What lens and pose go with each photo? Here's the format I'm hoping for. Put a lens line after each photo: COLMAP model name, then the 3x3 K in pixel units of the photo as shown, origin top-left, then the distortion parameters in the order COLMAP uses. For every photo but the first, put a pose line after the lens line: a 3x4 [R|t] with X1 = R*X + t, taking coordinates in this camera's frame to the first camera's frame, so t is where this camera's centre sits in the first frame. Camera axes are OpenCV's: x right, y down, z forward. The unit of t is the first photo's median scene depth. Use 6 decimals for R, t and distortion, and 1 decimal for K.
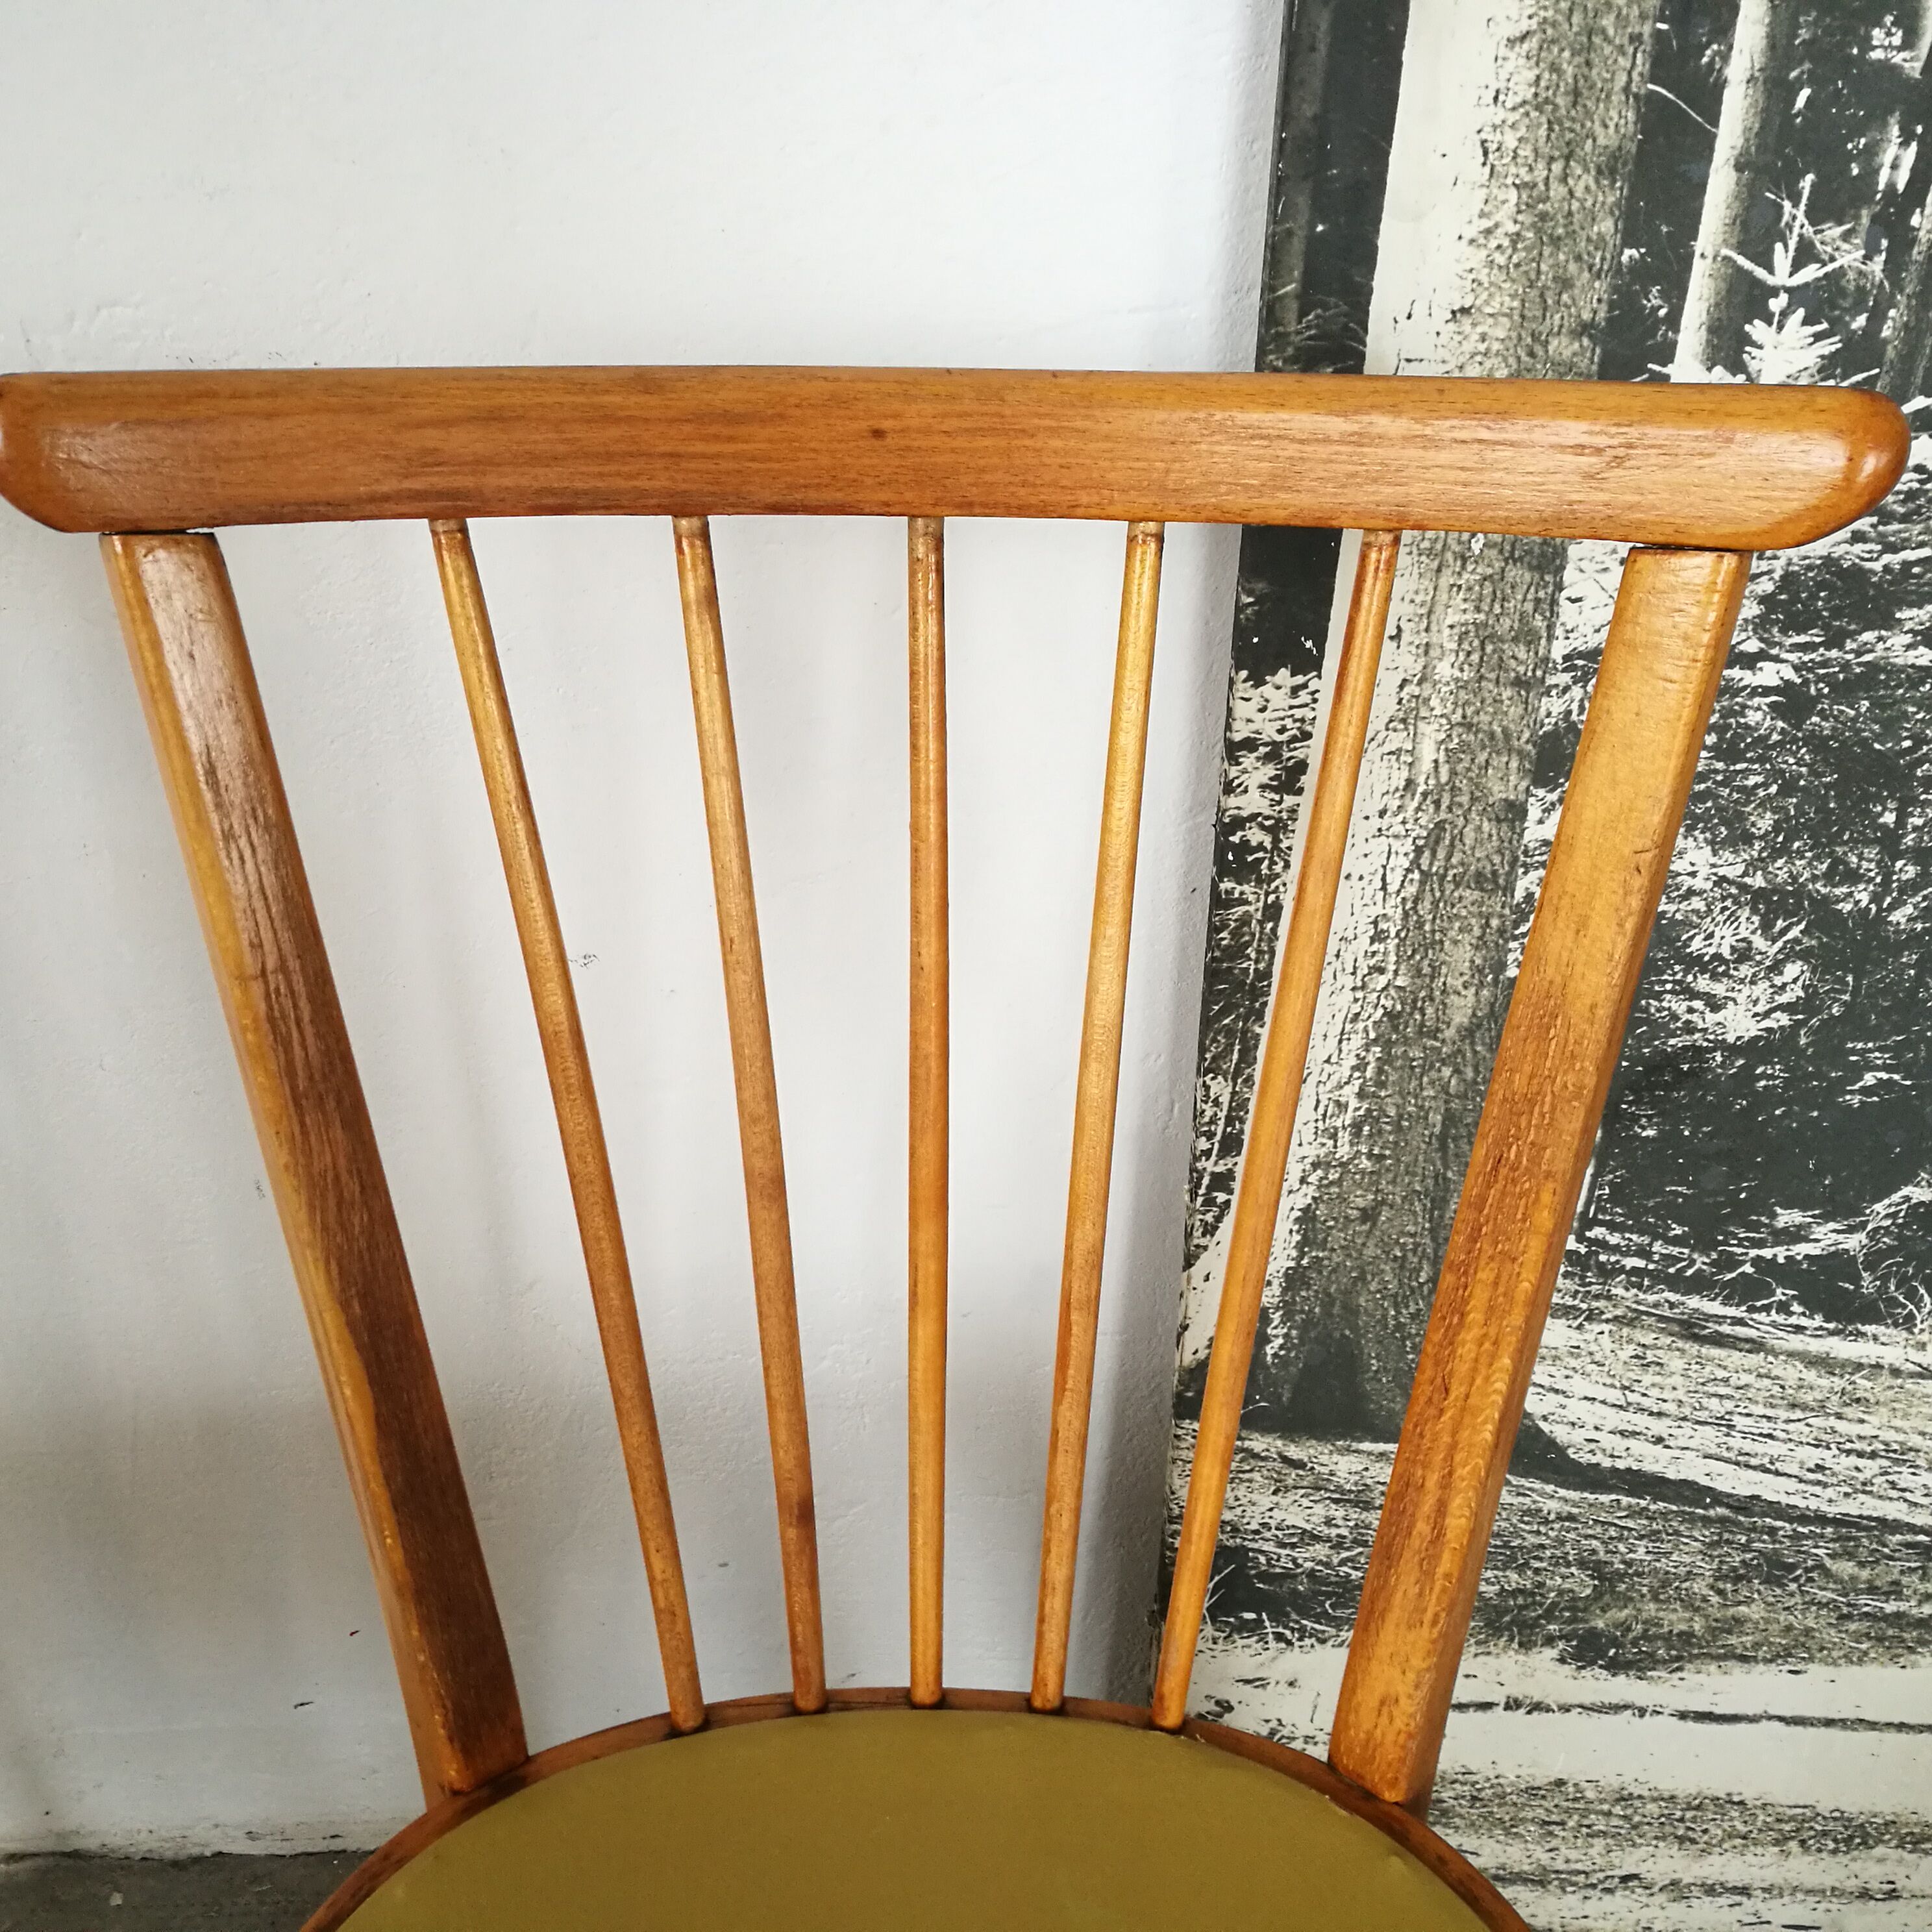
lens RADIAL K [[2039.0, 0, 966.1], [0, 2039.0, 957.8], [0, 0, 1]] dist [-0.008302, 0.000000]
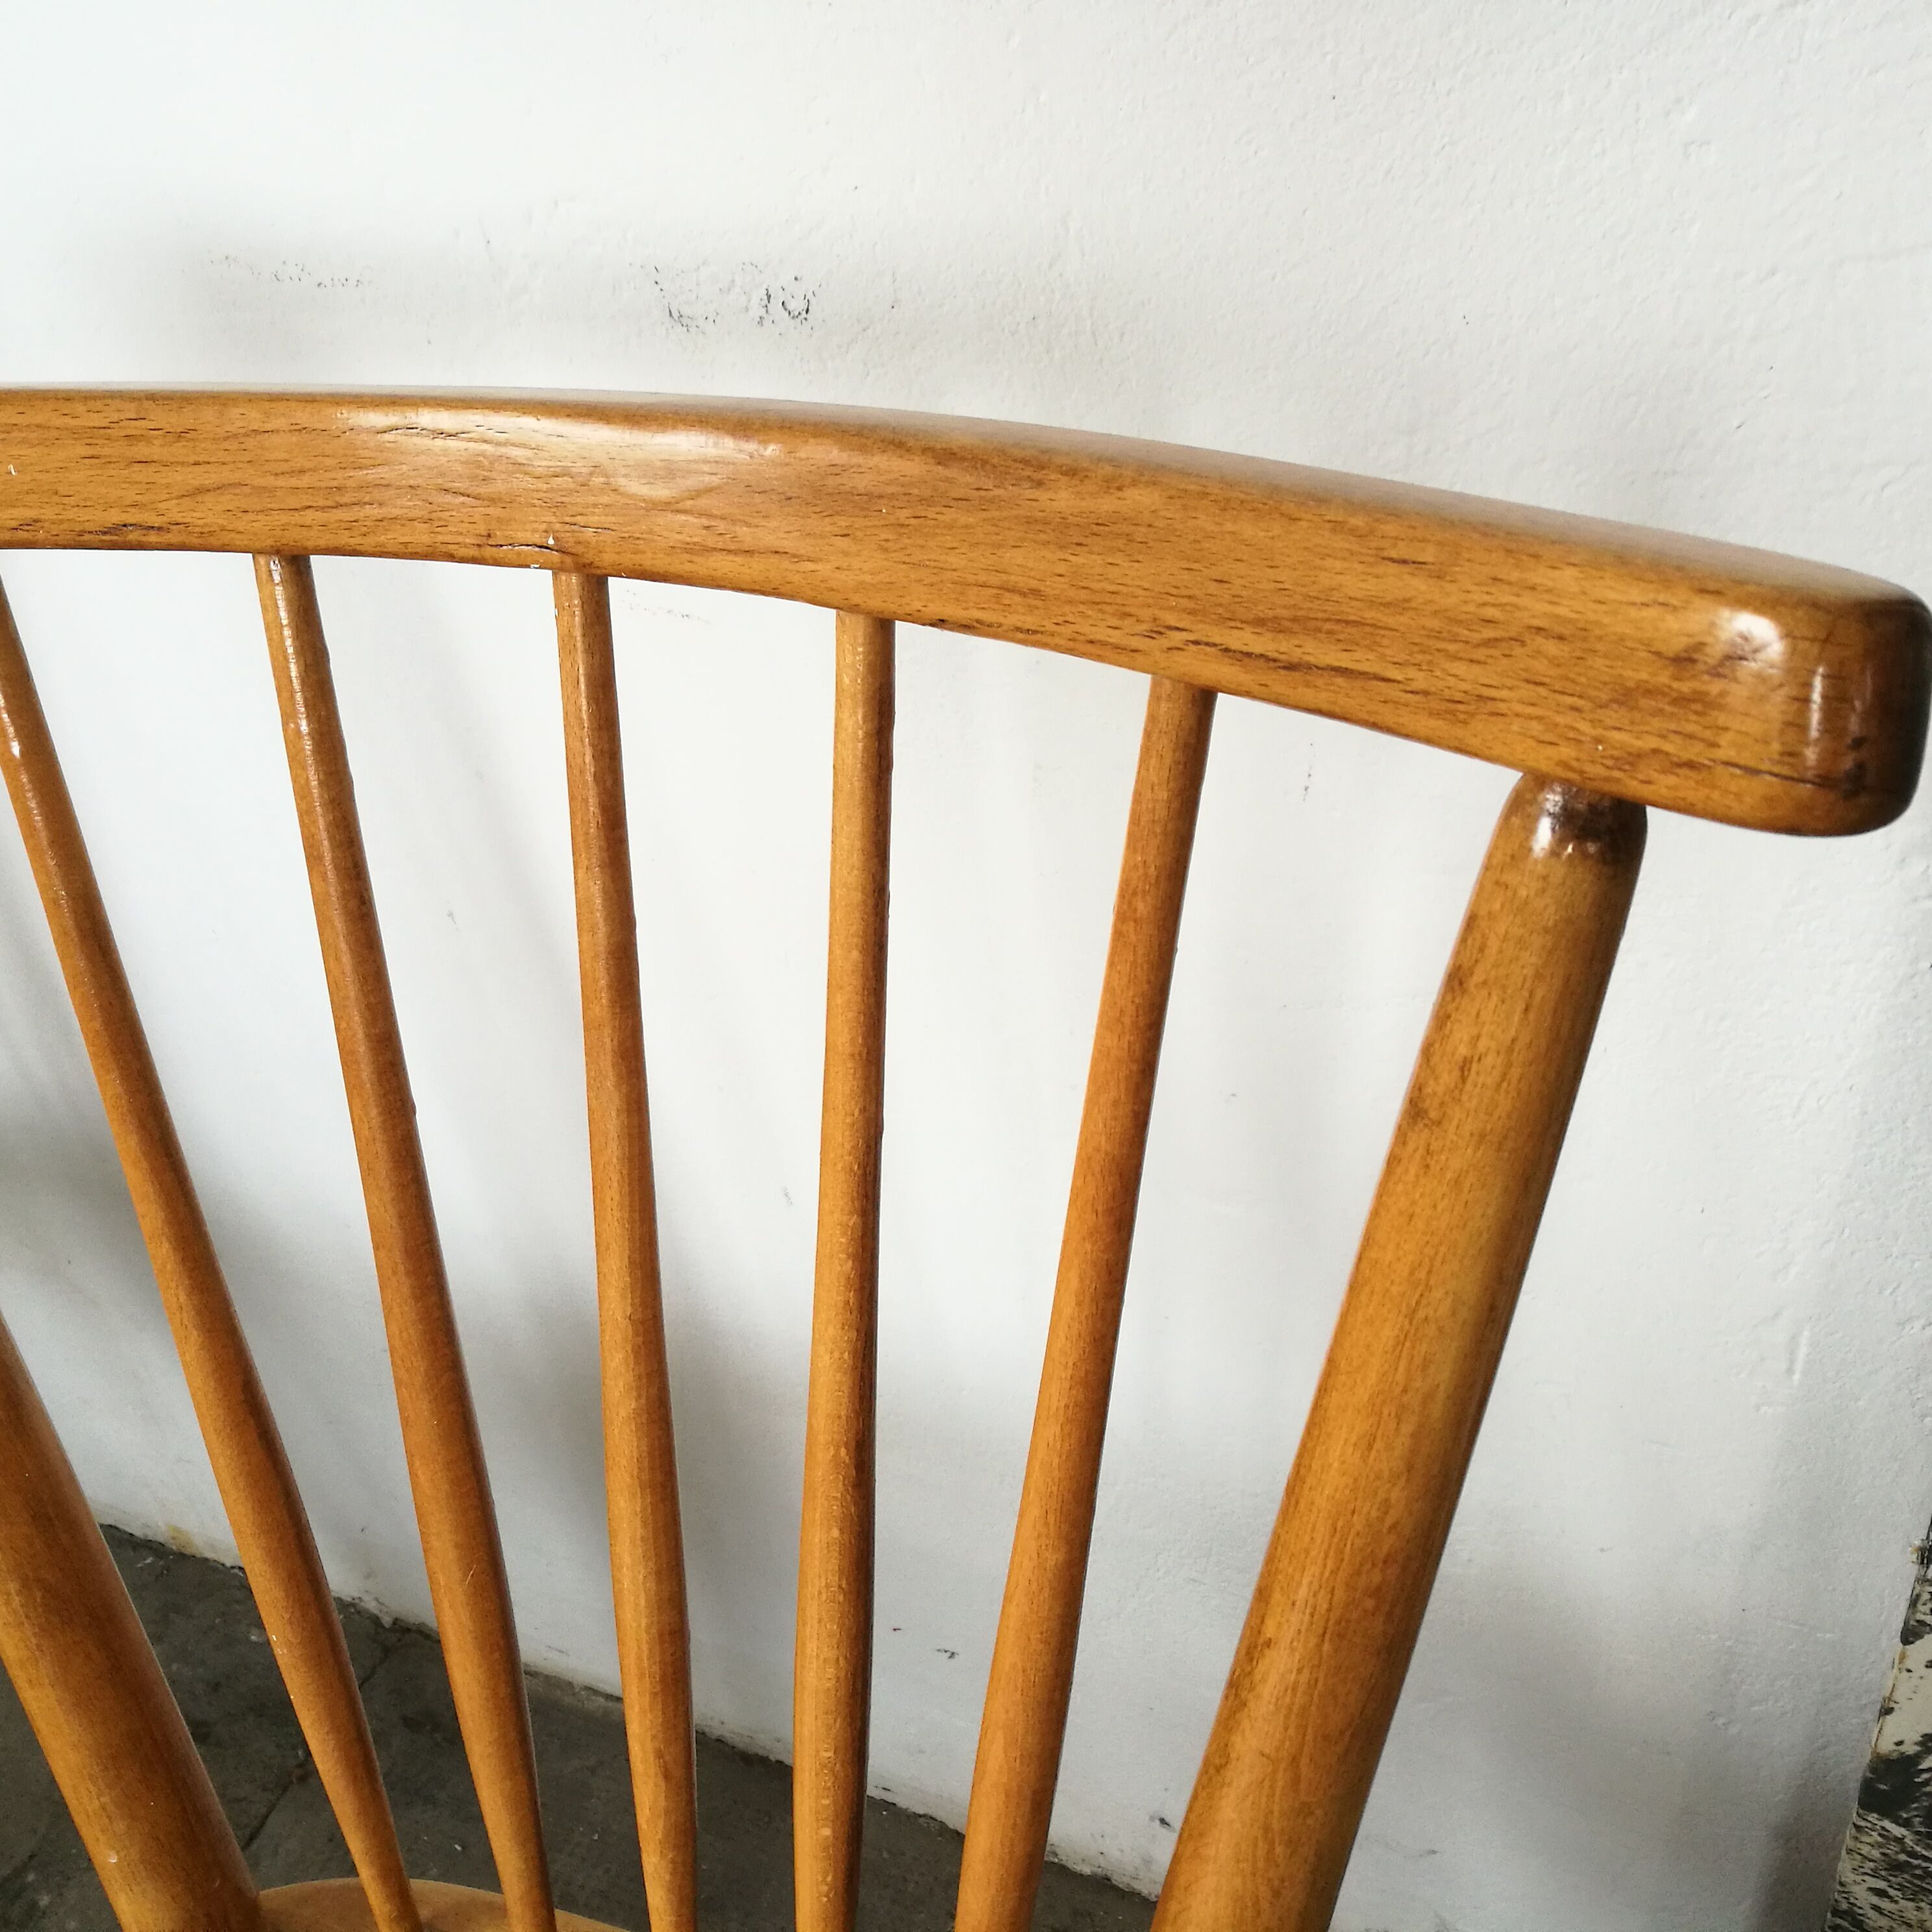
lens RADIAL K [[2039.0, 0, 984.0], [0, 2039.0, 959.2], [0, 0, 1]] dist [-0.008302, 0.000000]
pose [[0.883495, 0.181367, -0.431905, 0.094349], [-0.115952, 0.977986, 0.173489, -0.161218], [0.453862, -0.103196, 0.885076, 0.298732]]
